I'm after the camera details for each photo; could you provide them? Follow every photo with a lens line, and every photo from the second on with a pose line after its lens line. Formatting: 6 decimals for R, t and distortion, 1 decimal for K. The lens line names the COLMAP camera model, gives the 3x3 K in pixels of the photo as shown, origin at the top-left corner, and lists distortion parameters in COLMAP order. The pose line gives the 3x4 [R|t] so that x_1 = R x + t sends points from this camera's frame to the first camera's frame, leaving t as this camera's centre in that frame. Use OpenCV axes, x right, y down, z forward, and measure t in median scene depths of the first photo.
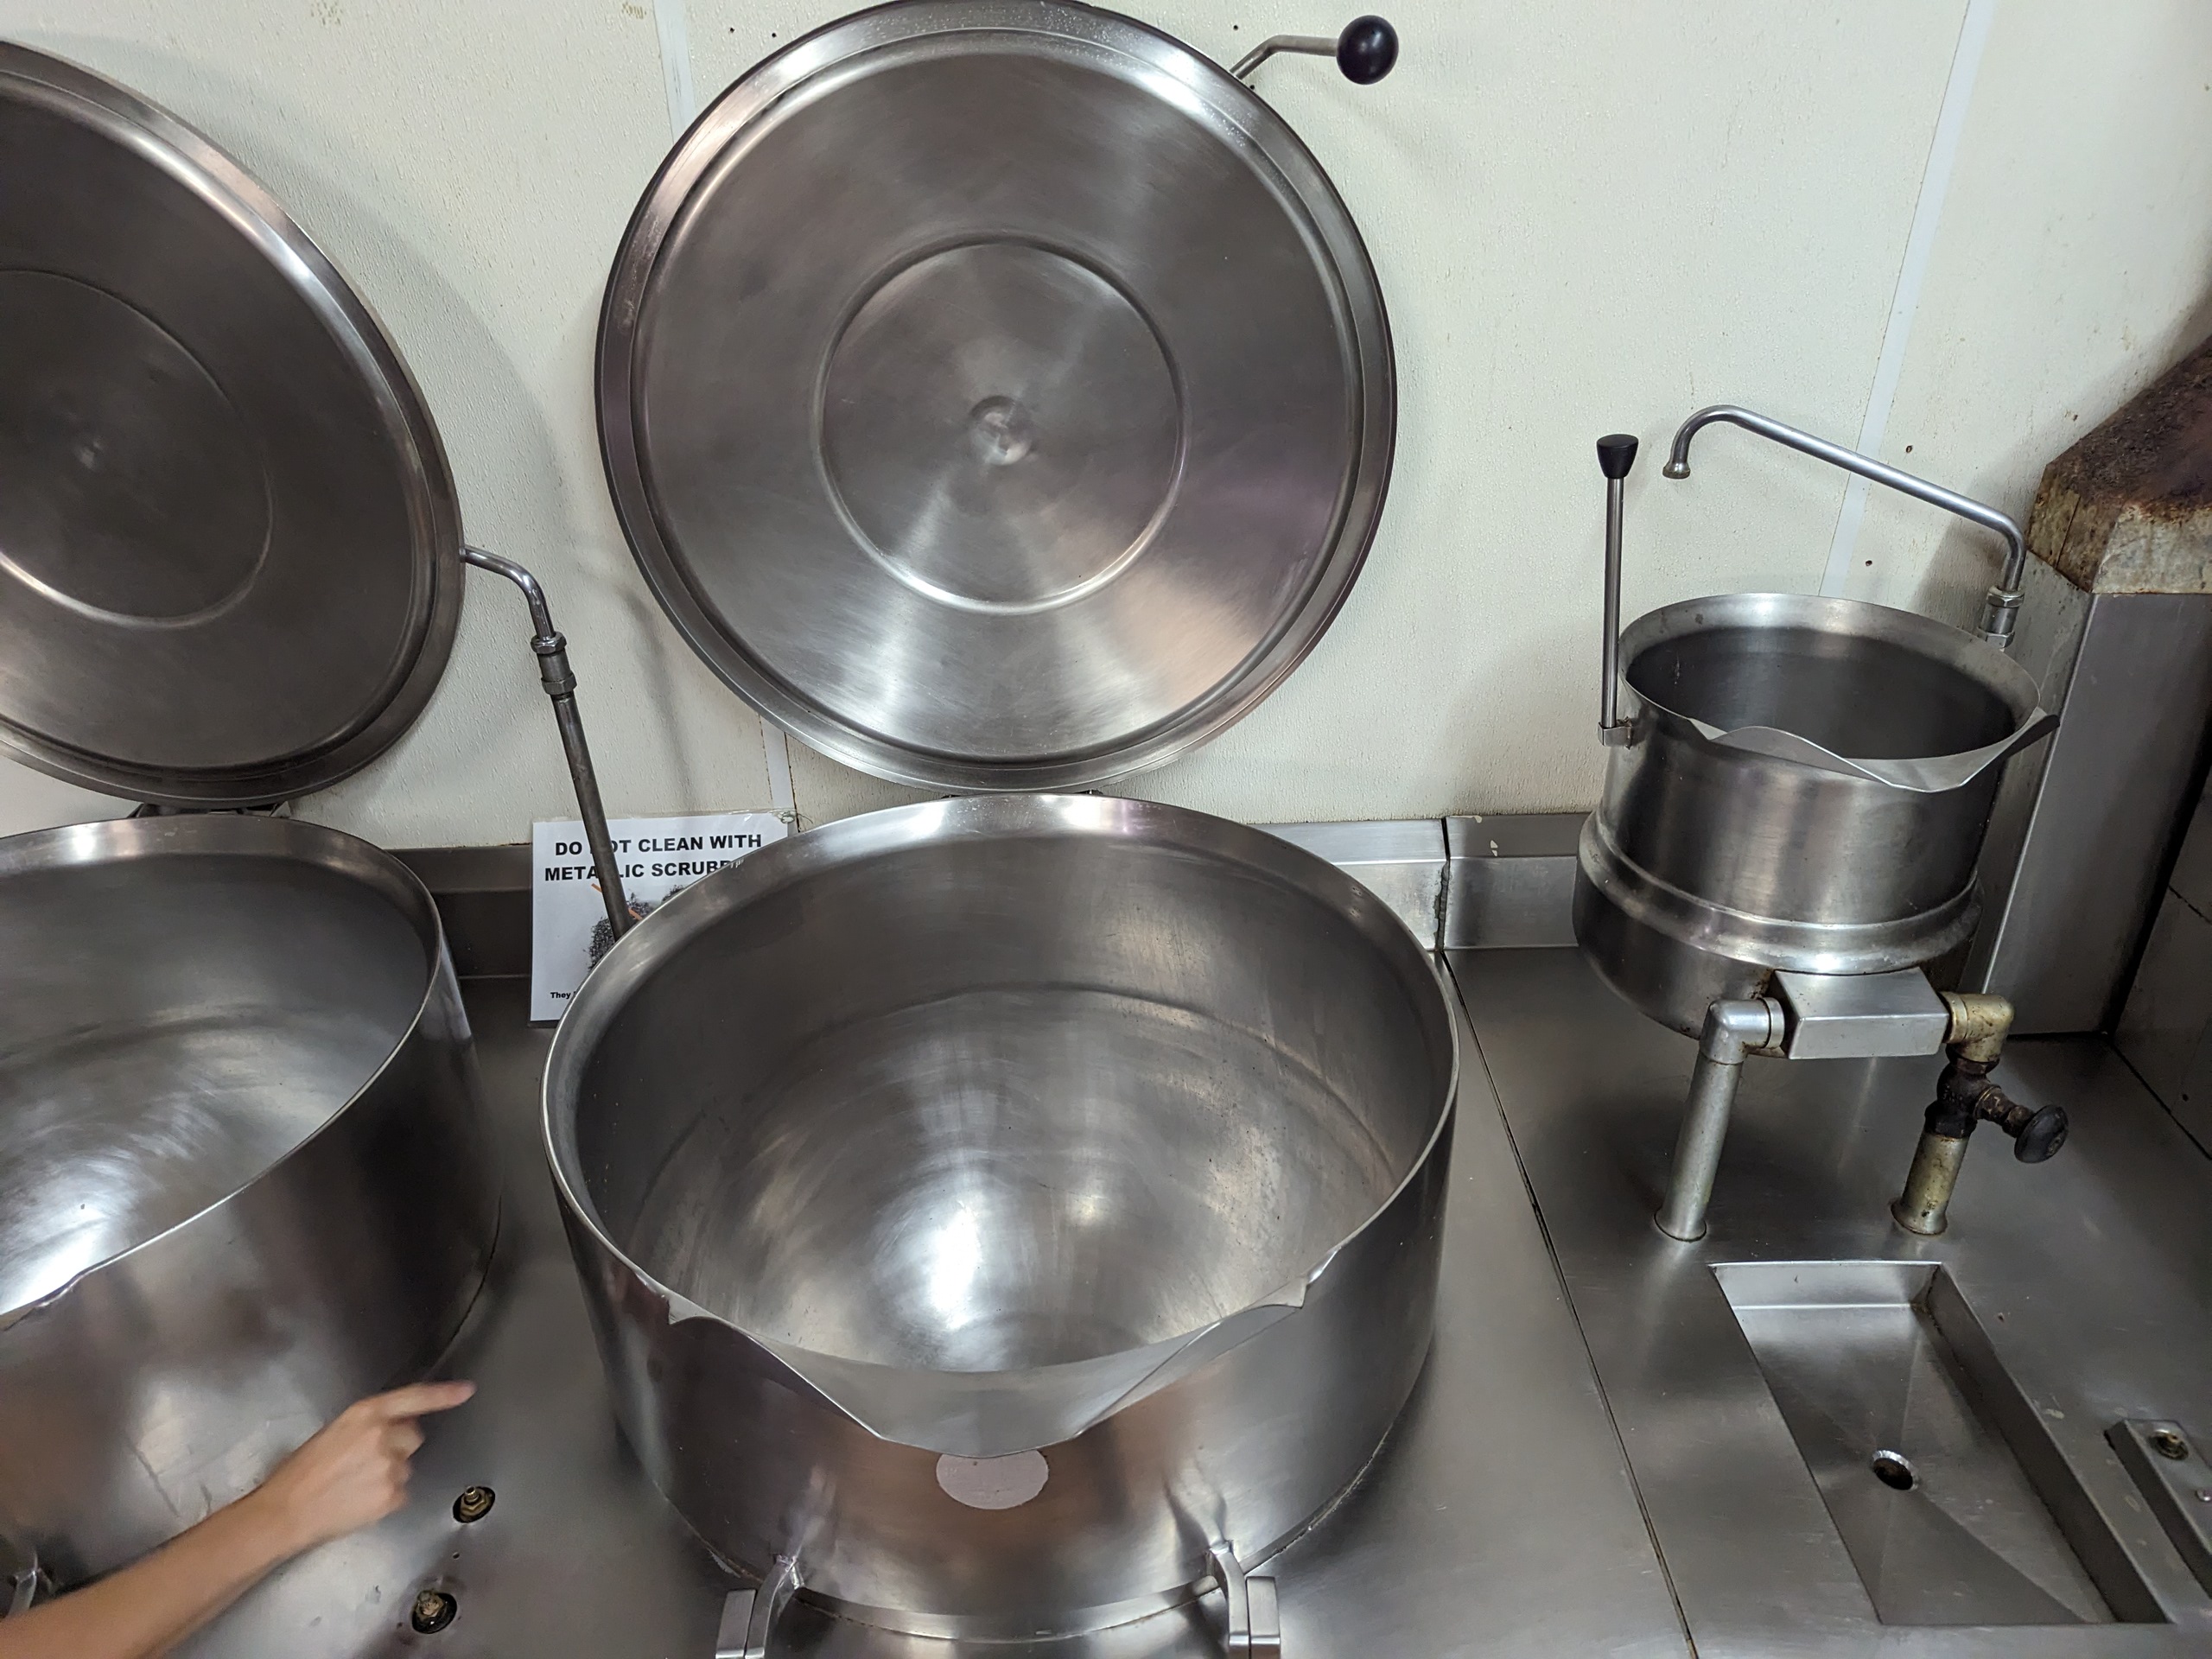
lens RADIAL K [[1580.5, 0, 1105.6], [0, 1580.5, 883.8], [0, 0, 1]] dist [0.030322, -0.028521]
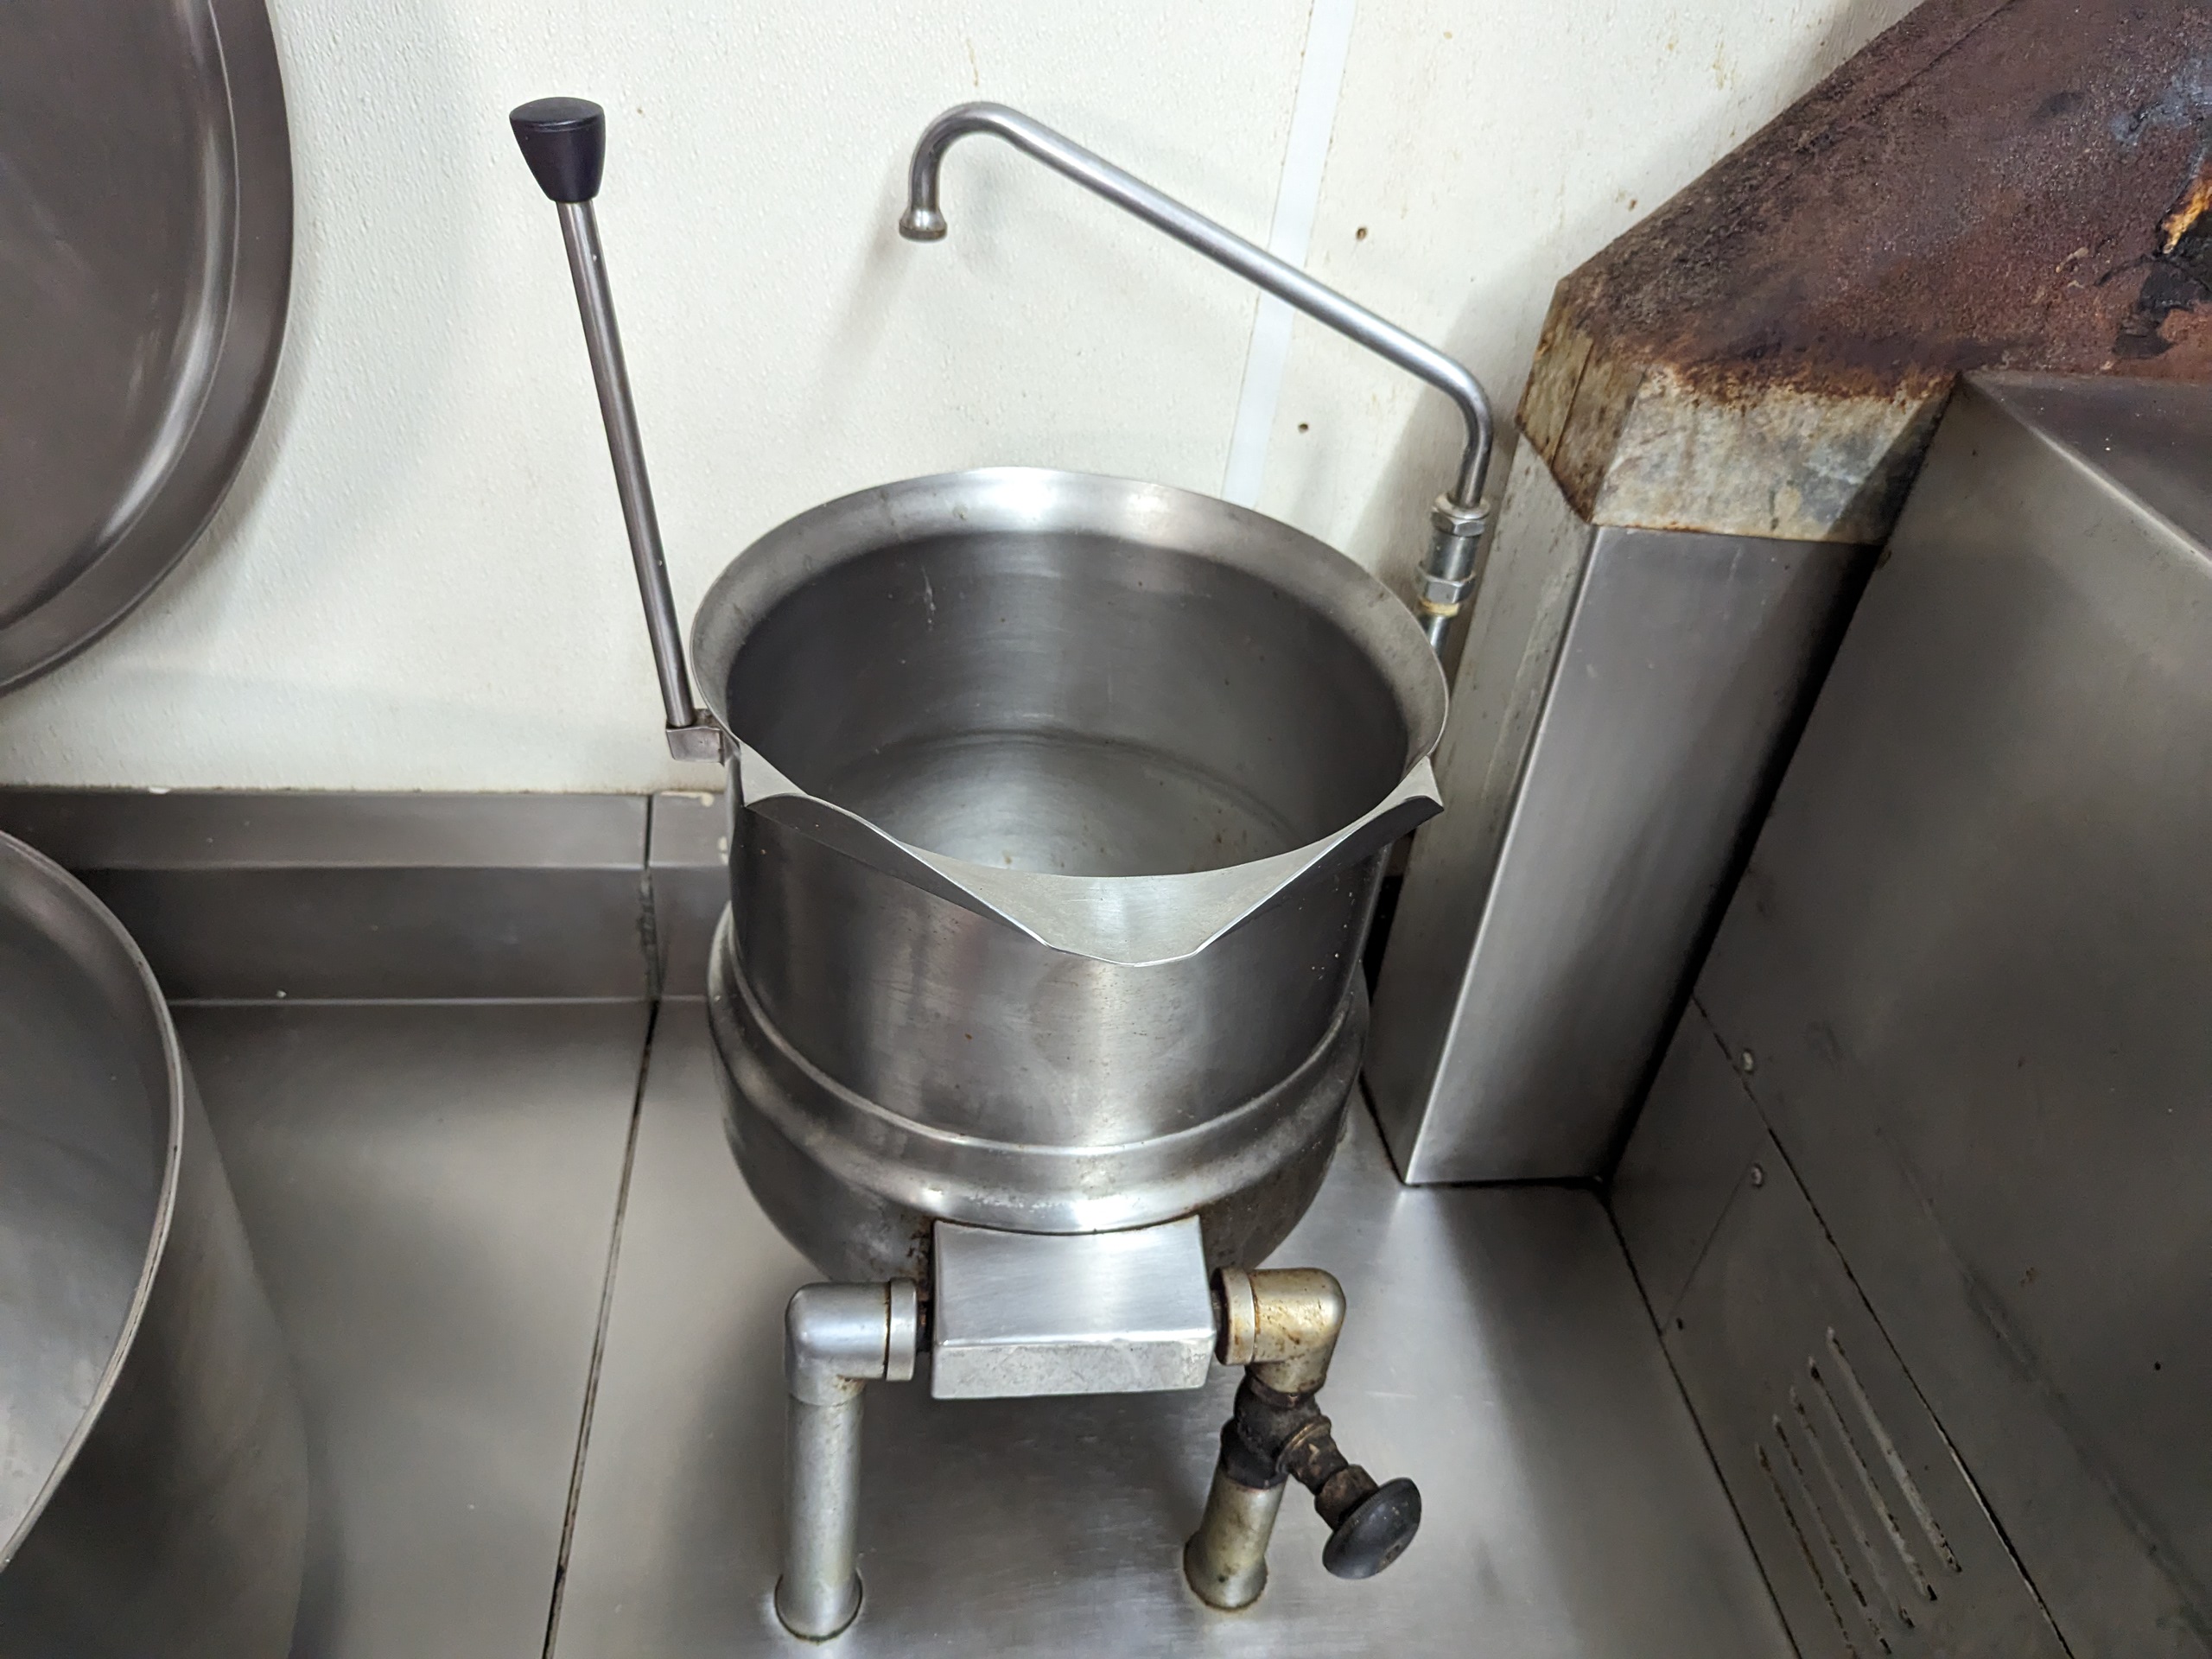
lens RADIAL K [[1580.5, 0, 1105.6], [0, 1580.5, 883.8], [0, 0, 1]] dist [0.030322, -0.028521]
pose [[0.986776, 0.037043, 0.157800, 0.367787], [-0.057068, 0.990600, 0.124321, -0.116749], [-0.151712, -0.131683, 0.979614, 0.462712]]
